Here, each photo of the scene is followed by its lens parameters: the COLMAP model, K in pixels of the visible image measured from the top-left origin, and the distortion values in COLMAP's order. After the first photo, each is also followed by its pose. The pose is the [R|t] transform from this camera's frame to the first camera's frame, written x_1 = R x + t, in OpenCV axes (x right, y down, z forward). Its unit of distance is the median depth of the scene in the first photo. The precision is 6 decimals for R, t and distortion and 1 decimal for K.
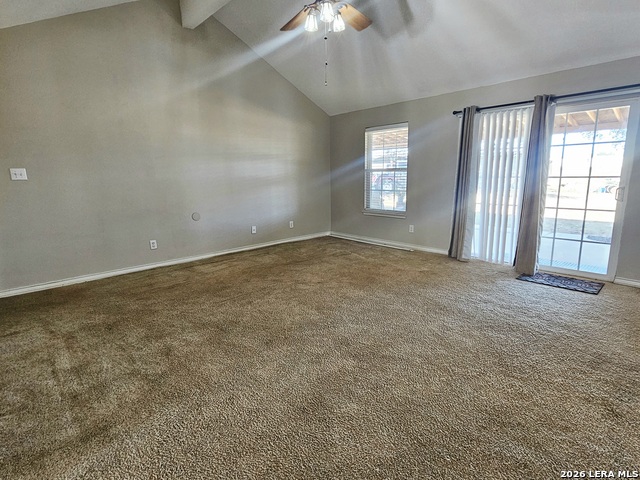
lens RADIAL K [[336.8, 0, 317.8], [0, 336.8, 236.9], [0, 0, 1]] dist [0.000583, -0.000445]
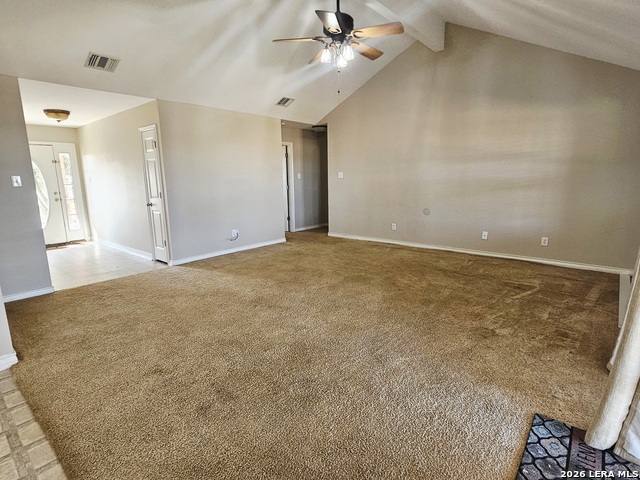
lens RADIAL K [[336.8, 0, 317.8], [0, 336.8, 236.9], [0, 0, 1]] dist [0.000583, -0.000445]
pose [[0.109748, 0.199076, -0.973819, 0.669843], [-0.168757, 0.969245, 0.179122, -0.106122], [0.979529, 0.144681, 0.139969, 0.413505]]
